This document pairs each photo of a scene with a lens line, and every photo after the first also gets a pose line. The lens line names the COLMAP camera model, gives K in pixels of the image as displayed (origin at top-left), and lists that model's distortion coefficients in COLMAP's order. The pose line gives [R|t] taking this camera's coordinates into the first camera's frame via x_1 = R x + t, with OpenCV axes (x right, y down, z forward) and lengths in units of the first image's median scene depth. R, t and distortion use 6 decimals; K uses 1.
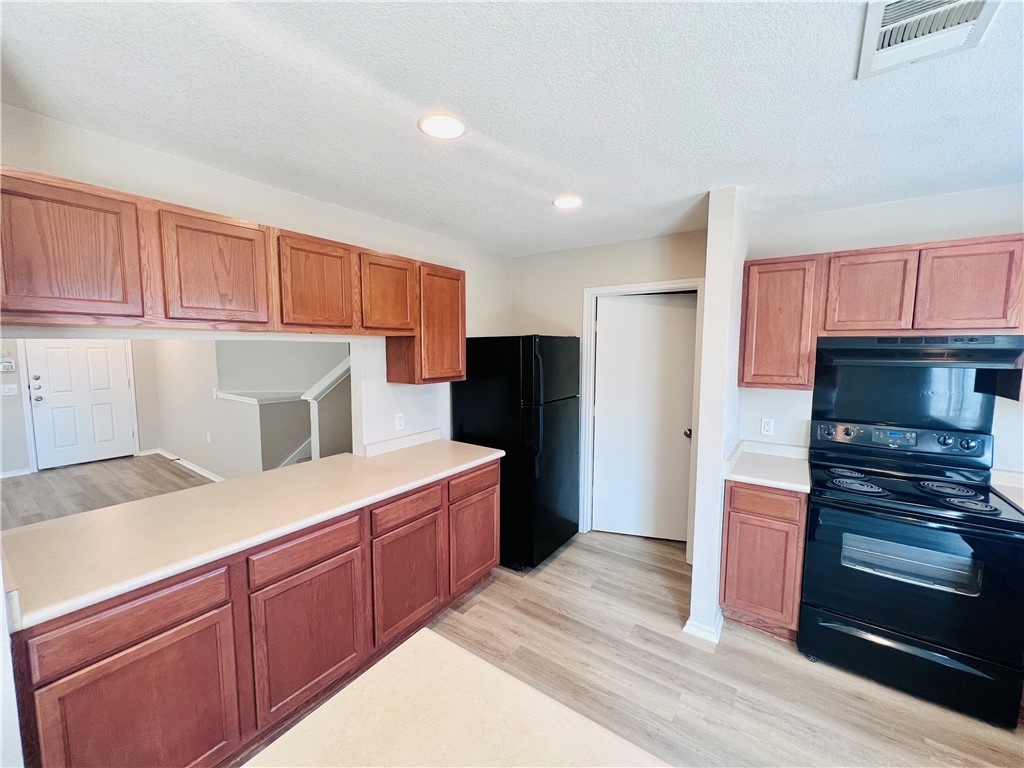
lens RADIAL K [[410.4, 0, 514.4], [0, 410.4, 382.8], [0, 0, 1]] dist [-0.000592, 0.000127]
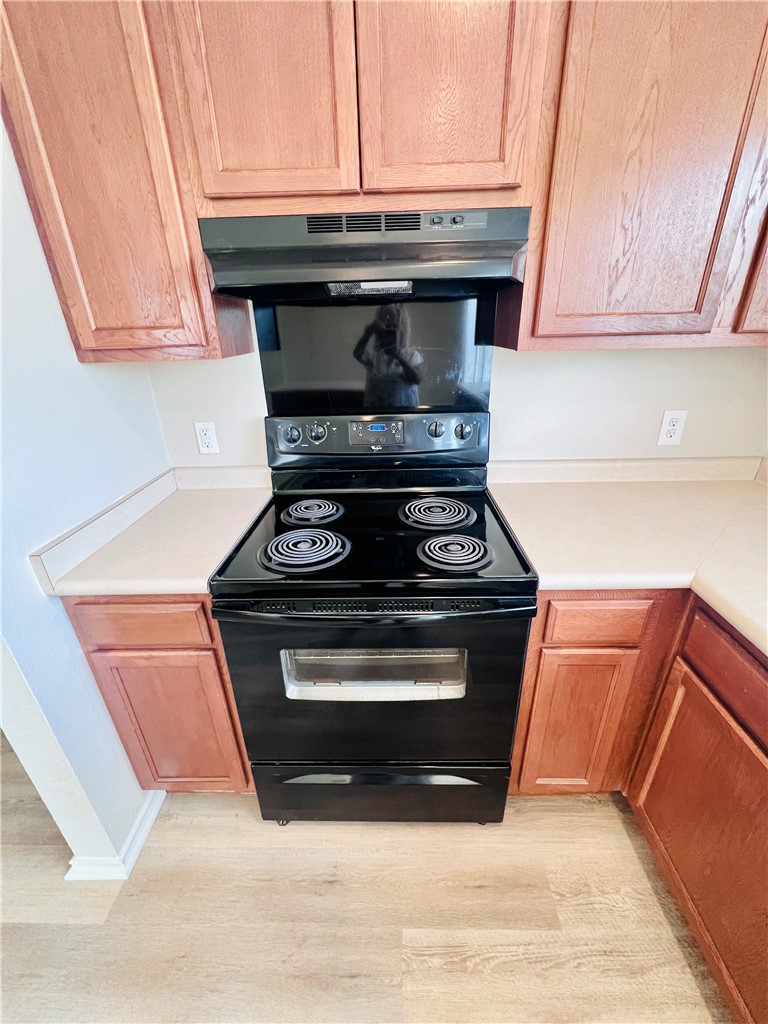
lens RADIAL K [[410.4, 0, 390.1], [0, 410.4, 510.8], [0, 0, 1]] dist [-0.000592, 0.000127]
pose [[0.822465, -0.257621, 0.507133, 0.641506], [0.079894, 0.935040, 0.345424, 0.036990], [-0.563178, -0.243582, 0.789619, 0.517260]]
